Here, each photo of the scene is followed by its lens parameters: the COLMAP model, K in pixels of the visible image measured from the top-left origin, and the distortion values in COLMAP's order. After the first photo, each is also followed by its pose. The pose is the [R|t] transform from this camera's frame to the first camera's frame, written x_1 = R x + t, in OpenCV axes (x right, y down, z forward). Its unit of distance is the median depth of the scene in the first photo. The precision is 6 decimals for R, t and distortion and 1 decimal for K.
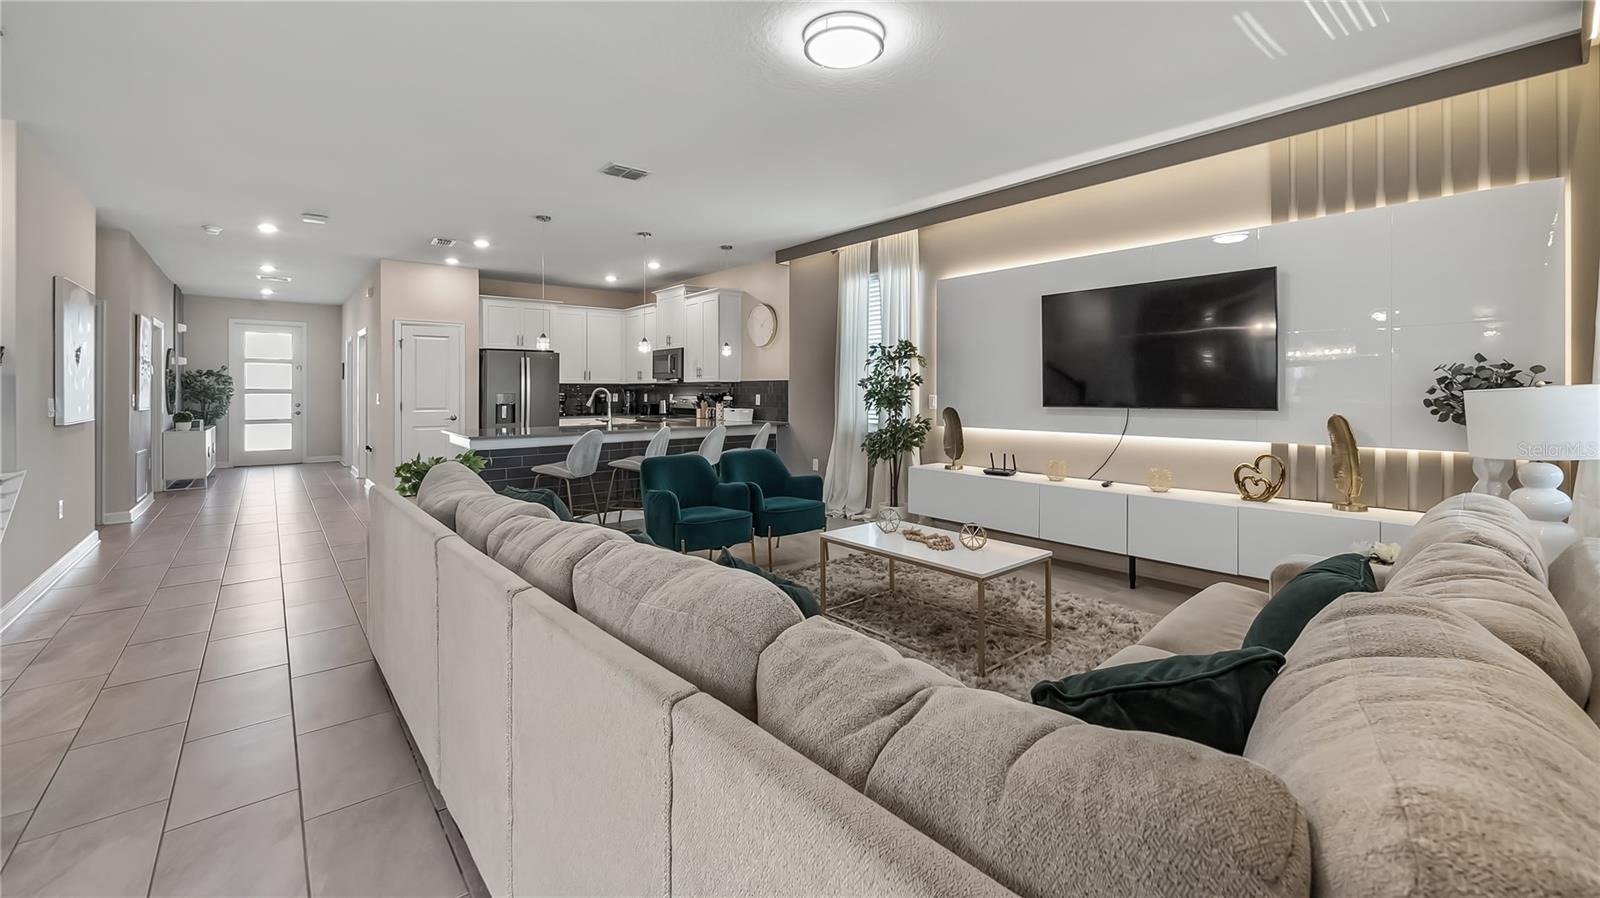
lens RADIAL K [[654.8, 0, 791.9], [0, 654.8, 390.4], [0, 0, 1]] dist [-0.002384, 0.000018]
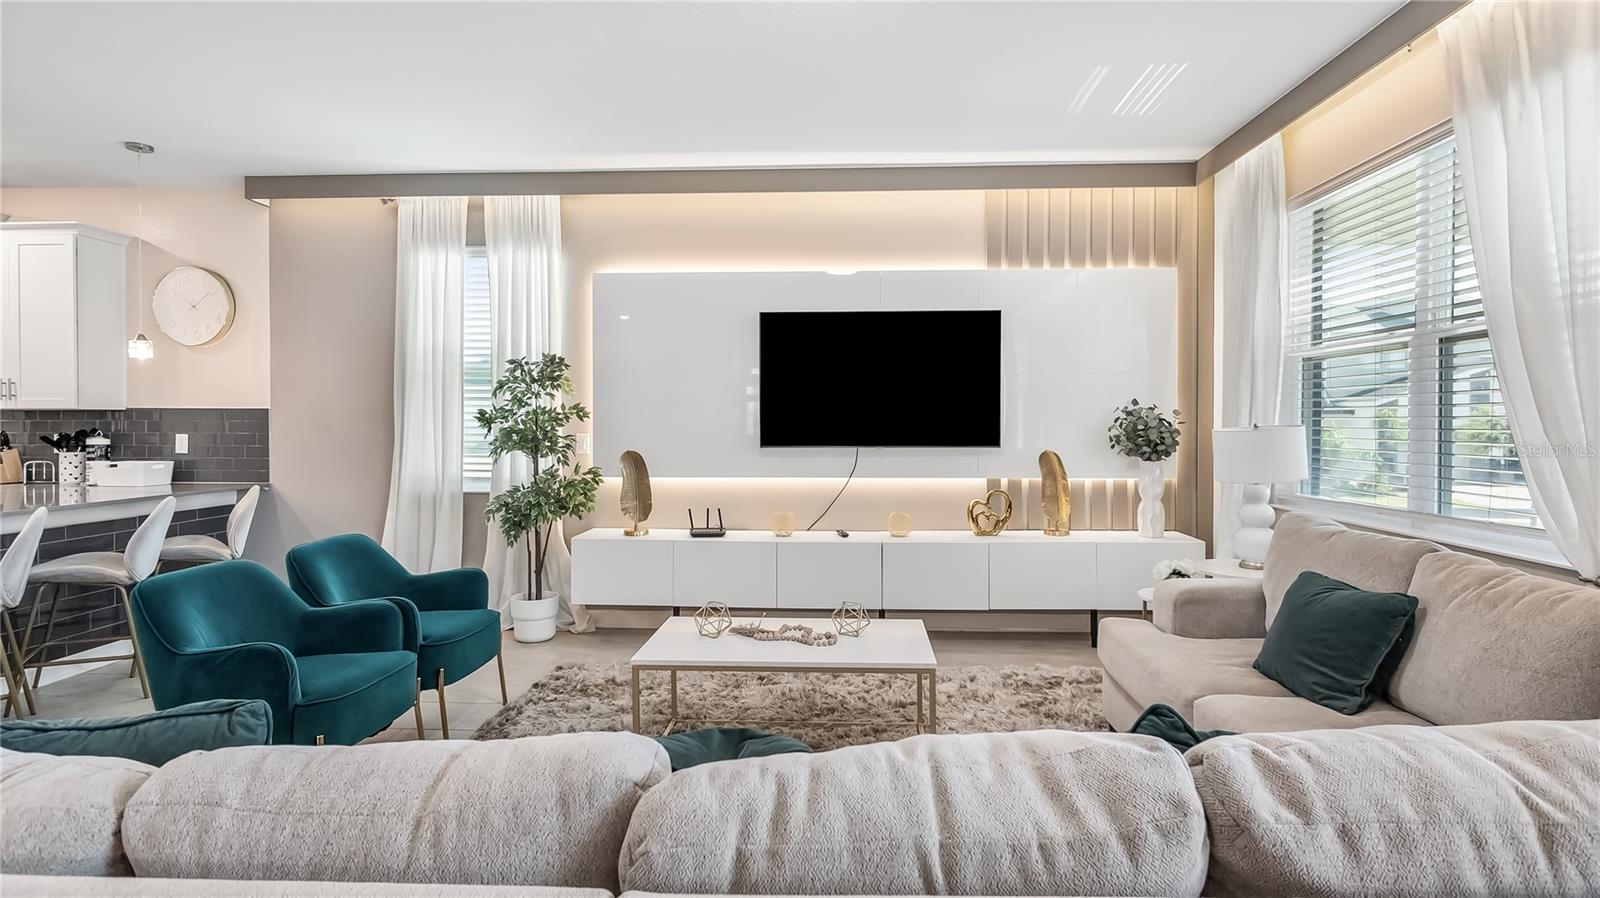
lens RADIAL K [[788.2, 0, 823.4], [0, 788.2, 432.4], [0, 0, 1]] dist [-0.001121, 0.000000]
pose [[0.667218, -0.006871, 0.744831, -0.231301], [-0.001673, 0.999941, 0.010724, -0.003743], [-0.744861, -0.008401, 0.667167, 0.216858]]
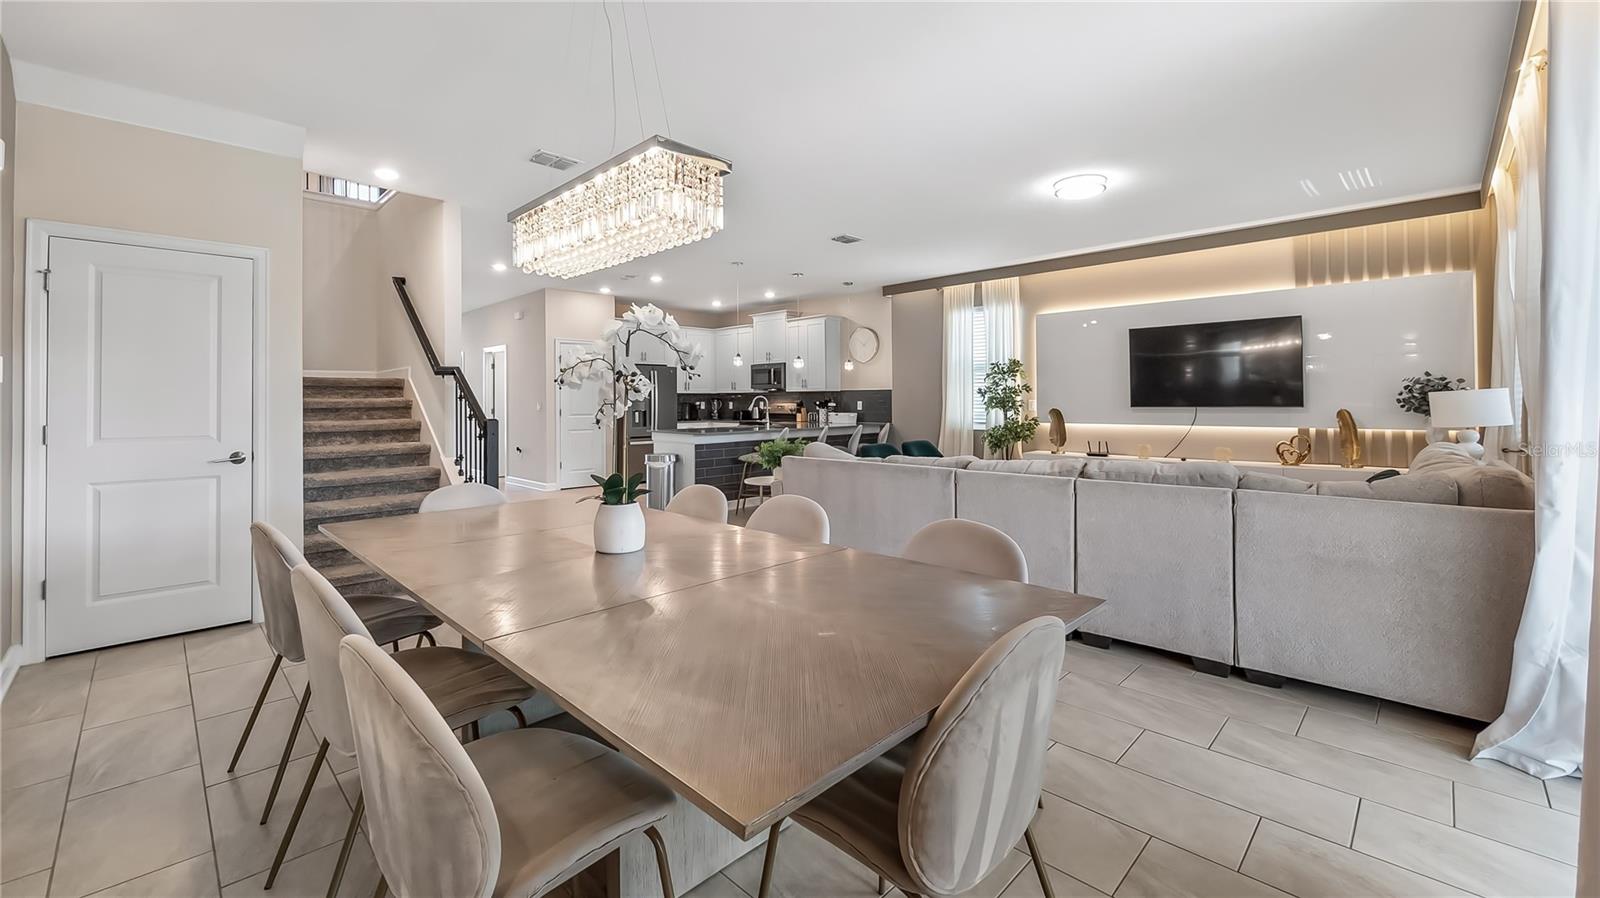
lens RADIAL K [[661.1, 0, 787.6], [0, 661.1, 390.1], [0, 0, 1]] dist [0.000963, 0.000029]
pose [[0.996361, -0.003064, 0.085179, -0.368670], [0.004453, 0.999860, -0.016120, 0.006056], [-0.085118, 0.016441, 0.996235, -0.280103]]
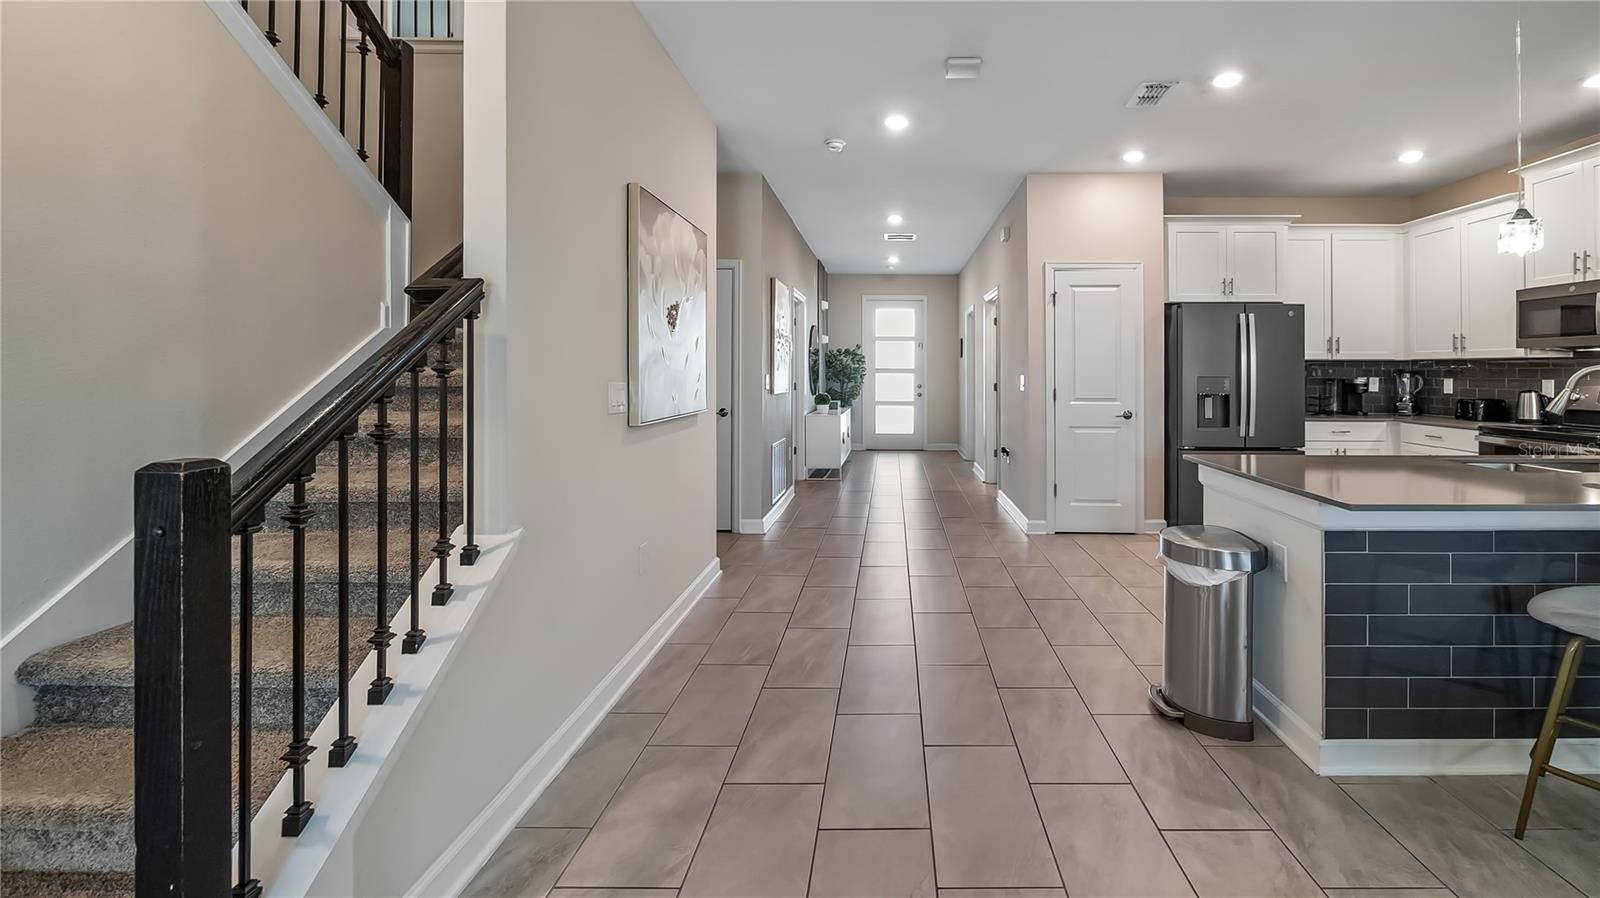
lens RADIAL K [[659.0, 0, 882.8], [0, 659.0, 367.9], [0, 0, 1]] dist [-0.000220, -0.000172]
pose [[0.770675, 0.000493, -0.637228, -0.391021], [-0.002960, 0.999992, -0.002806, -0.000703], [0.637222, 0.004049, 0.770670, 0.482348]]
